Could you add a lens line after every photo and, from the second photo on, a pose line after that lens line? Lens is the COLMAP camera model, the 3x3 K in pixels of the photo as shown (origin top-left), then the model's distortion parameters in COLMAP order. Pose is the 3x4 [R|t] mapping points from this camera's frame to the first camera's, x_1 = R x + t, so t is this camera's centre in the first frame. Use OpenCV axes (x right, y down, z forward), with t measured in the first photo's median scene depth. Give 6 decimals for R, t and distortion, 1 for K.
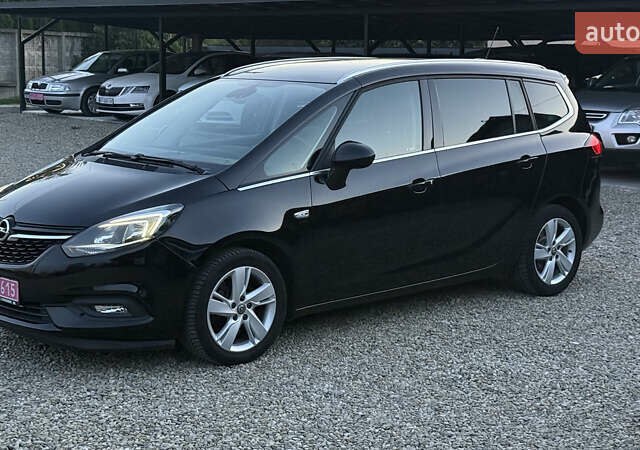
lens RADIAL K [[1126.9, 0, 319.7], [0, 1126.9, 222.3], [0, 0, 1]] dist [0.142927, 0.000000]
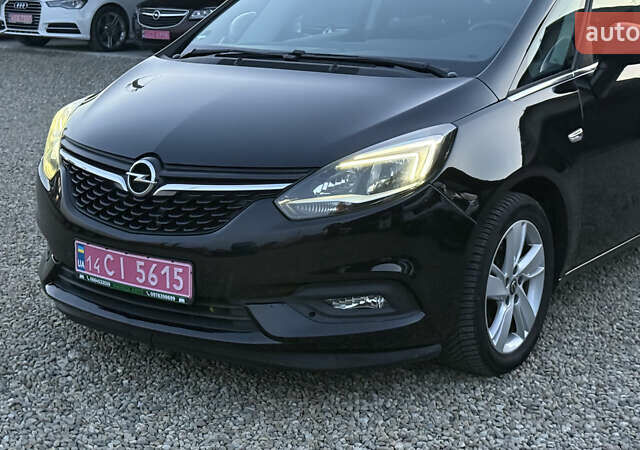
lens RADIAL K [[1126.9, 0, 322.4], [0, 1126.9, 226.4], [0, 0, 1]] dist [0.142927, 0.000000]
pose [[0.973003, -0.049977, 0.225315, -0.322291], [0.034931, 0.996916, 0.070277, -0.006381], [-0.228132, -0.060509, 0.971748, 0.405328]]
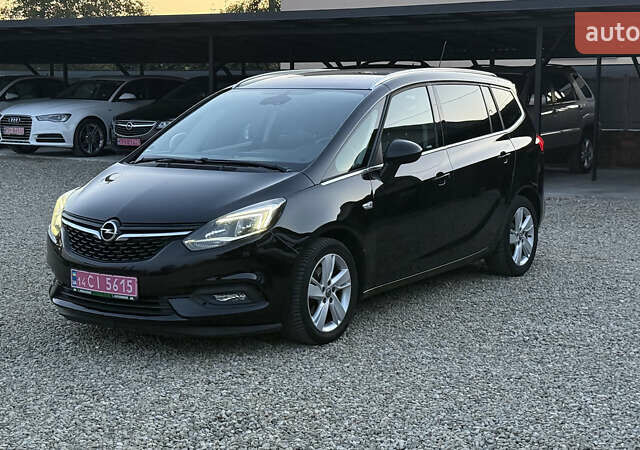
lens RADIAL K [[1126.9, 0, 320.3], [0, 1126.9, 228.0], [0, 0, 1]] dist [0.142927, 0.000000]
pose [[0.968411, -0.048587, 0.244581, -0.346983], [0.053480, 0.998479, -0.013400, 0.028399], [-0.243558, 0.026057, 0.969536, -0.066858]]
